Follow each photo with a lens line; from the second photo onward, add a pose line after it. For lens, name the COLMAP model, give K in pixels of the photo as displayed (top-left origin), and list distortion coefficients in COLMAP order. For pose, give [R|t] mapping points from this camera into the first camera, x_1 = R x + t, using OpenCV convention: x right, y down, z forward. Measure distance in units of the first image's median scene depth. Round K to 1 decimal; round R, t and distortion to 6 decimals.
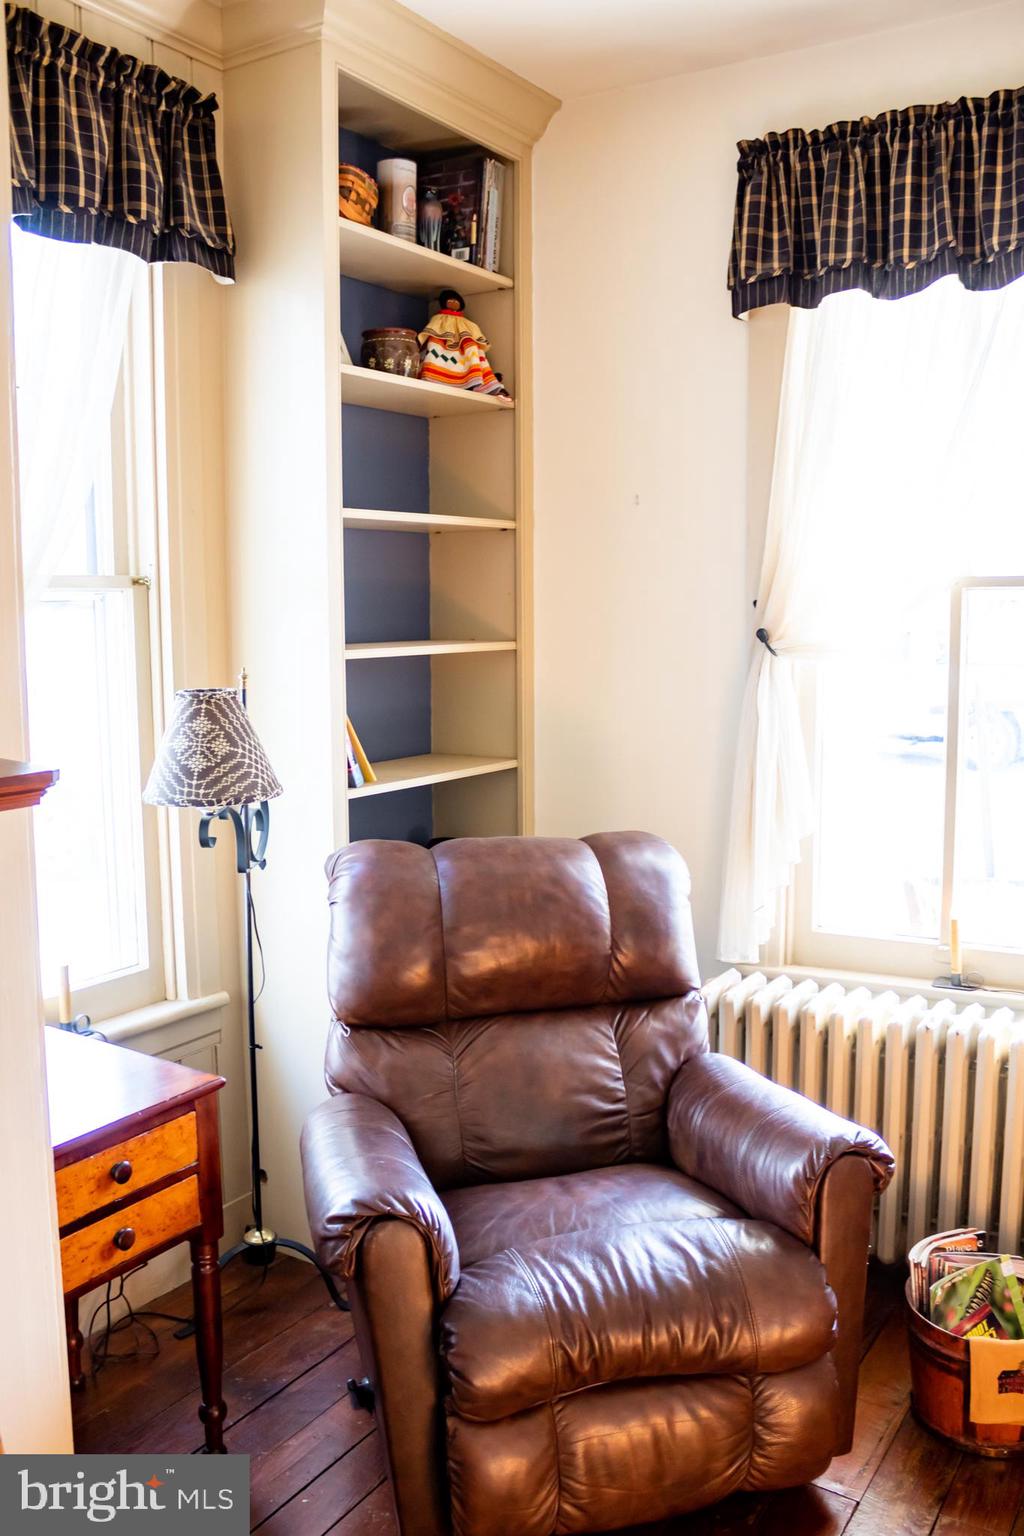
lens RADIAL K [[1375.2, 0, 512.0], [0, 1375.2, 768.0], [0, 0, 1]] dist [-0.136866, 0.128187]
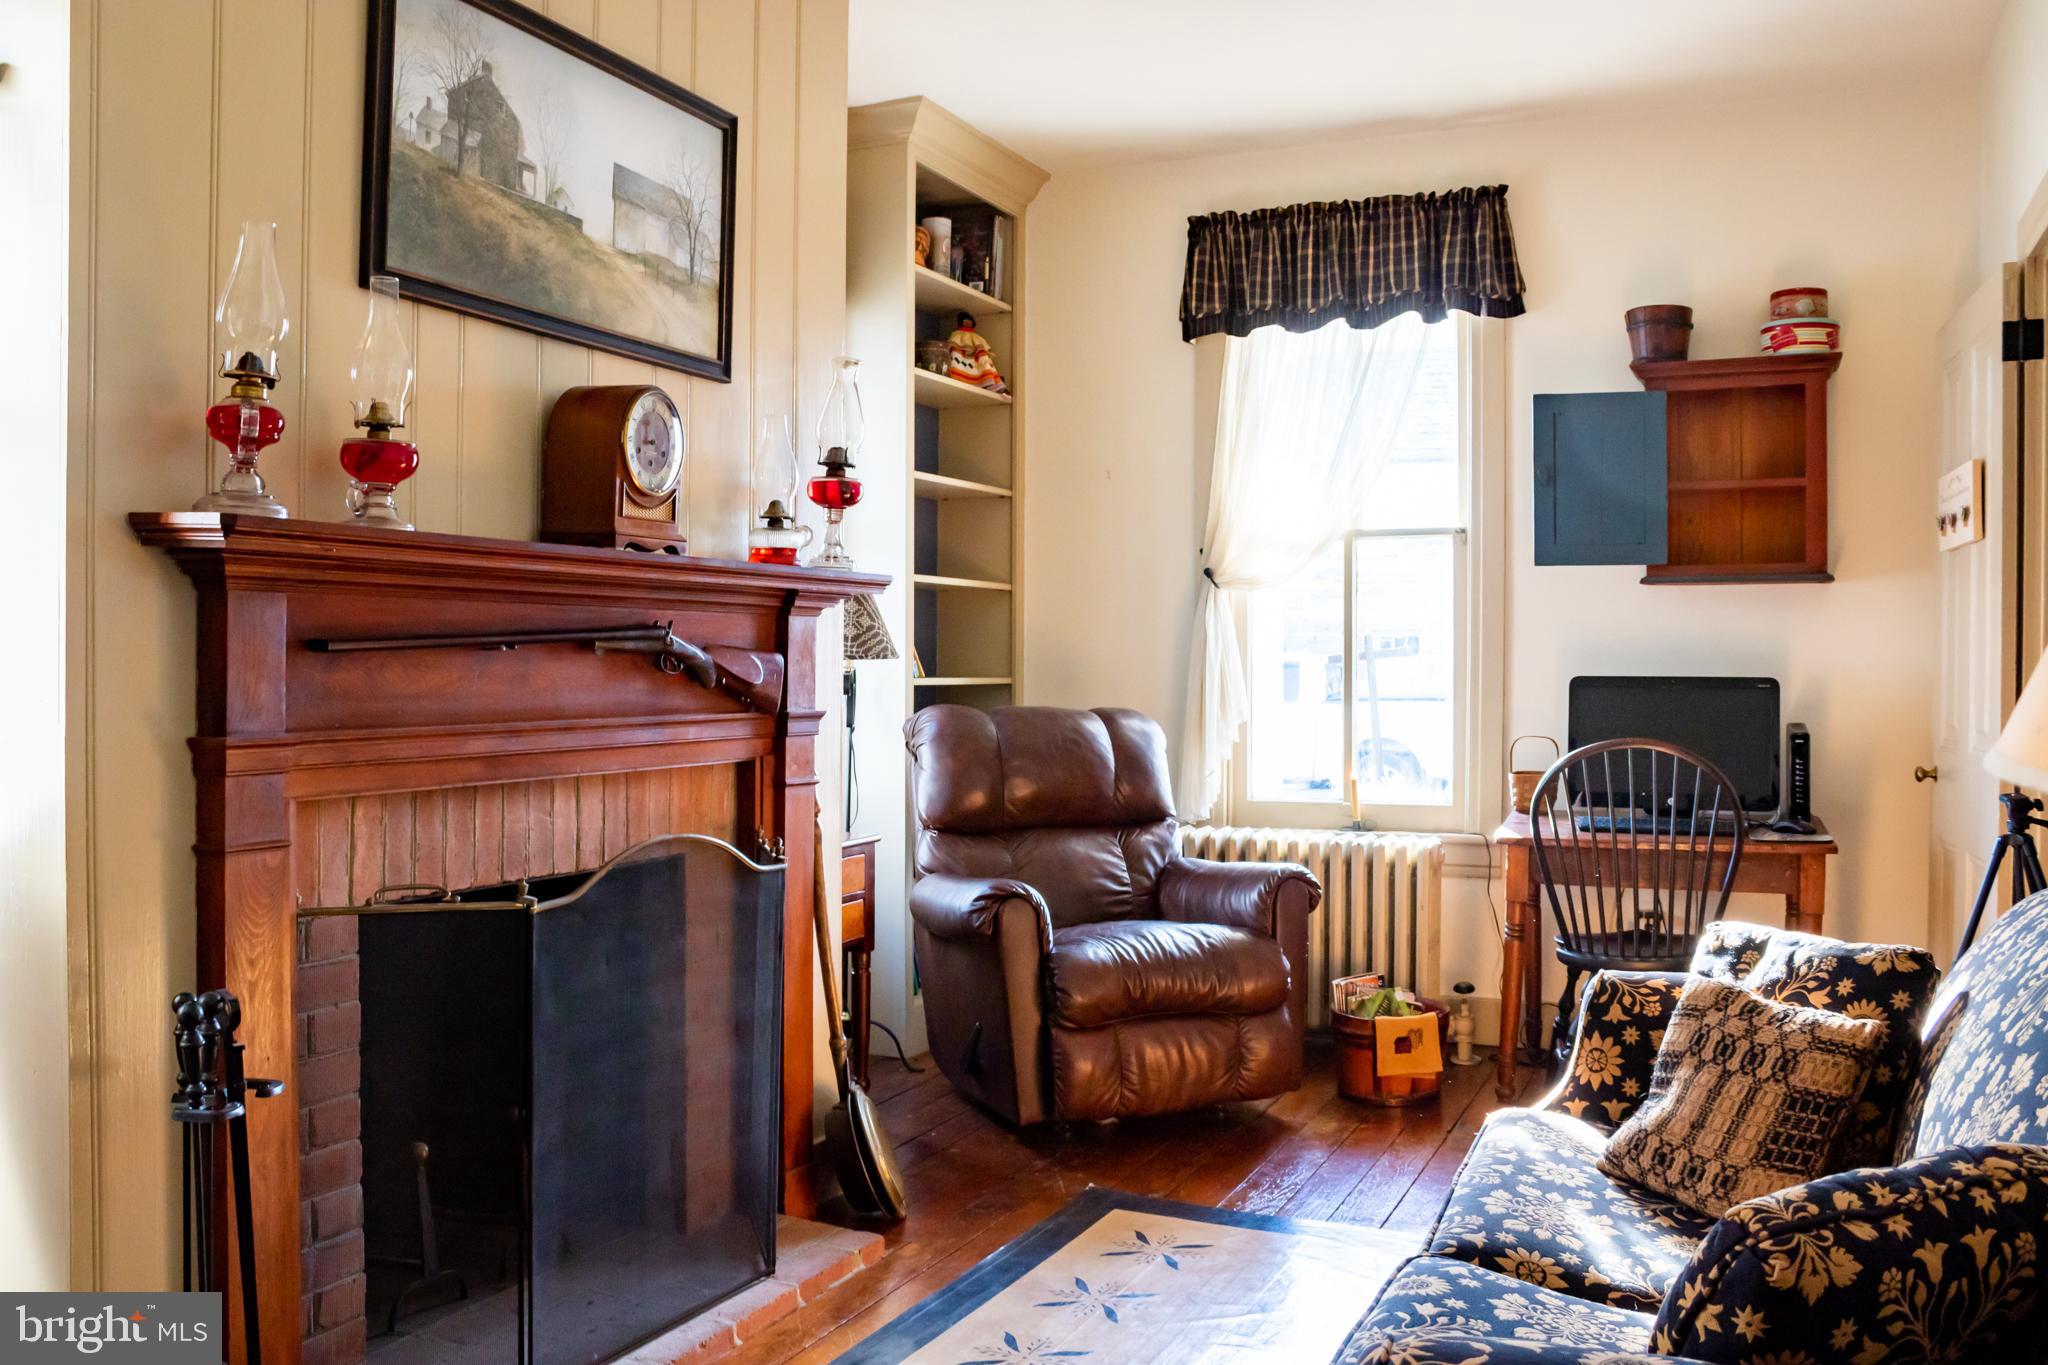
lens RADIAL K [[1833.6, 0, 1024.0], [0, 1833.6, 682.5], [0, 0, 1]] dist [-0.136866, 0.128187]
pose [[0.990072, 0.008351, 0.140313, -0.272077], [0.007875, 0.993370, -0.114689, 0.235226], [-0.140341, 0.114655, 0.983442, -0.804818]]
